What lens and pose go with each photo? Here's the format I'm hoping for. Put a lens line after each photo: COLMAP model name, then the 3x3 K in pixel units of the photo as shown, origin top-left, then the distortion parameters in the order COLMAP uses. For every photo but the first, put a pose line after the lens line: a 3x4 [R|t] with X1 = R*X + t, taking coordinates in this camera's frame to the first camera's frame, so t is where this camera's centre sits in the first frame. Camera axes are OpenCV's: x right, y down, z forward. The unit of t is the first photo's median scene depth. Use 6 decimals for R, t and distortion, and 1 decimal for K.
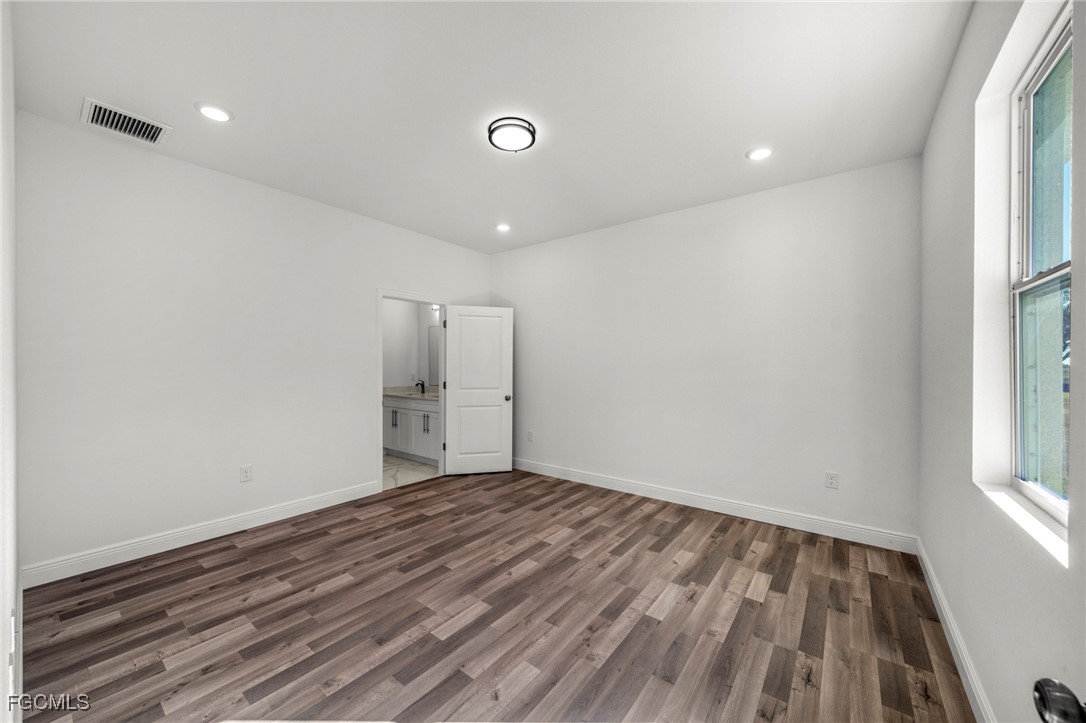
lens RADIAL K [[399.7, 0, 534.9], [0, 399.7, 369.9], [0, 0, 1]] dist [0.000909, 0.000053]
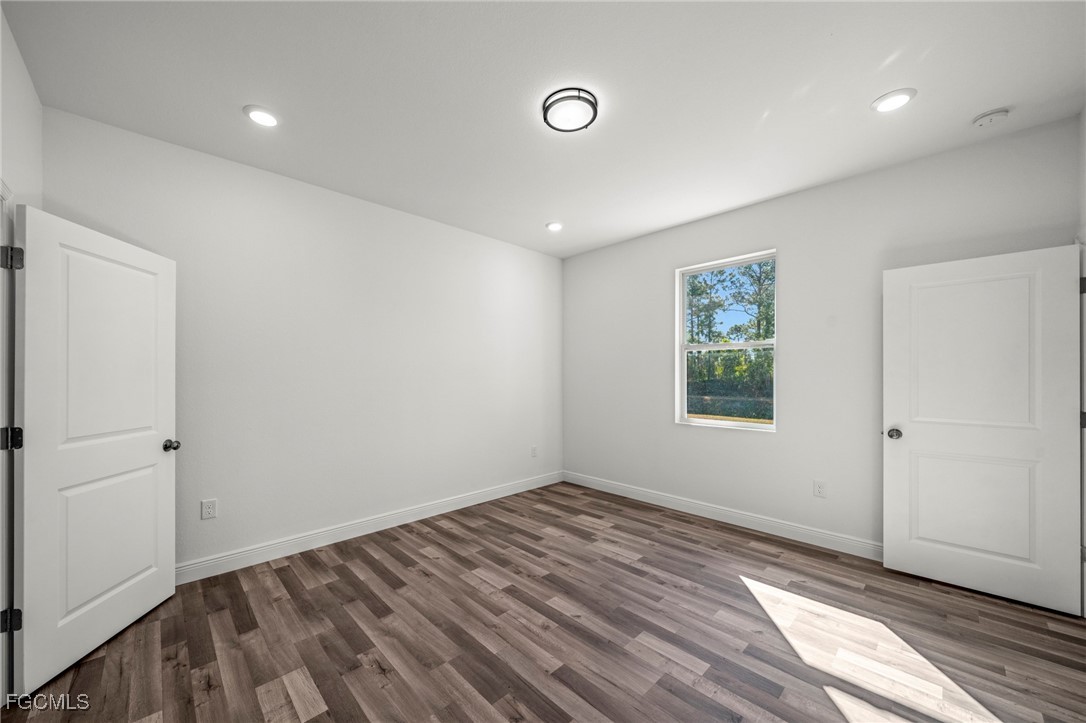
lens RADIAL K [[399.7, 0, 534.9], [0, 399.7, 369.9], [0, 0, 1]] dist [0.000909, 0.000053]
pose [[0.145728, 0.009635, 0.989278, -0.764226], [0.015046, 0.999815, -0.011954, -0.012790], [-0.989210, 0.016627, 0.145556, 0.778450]]
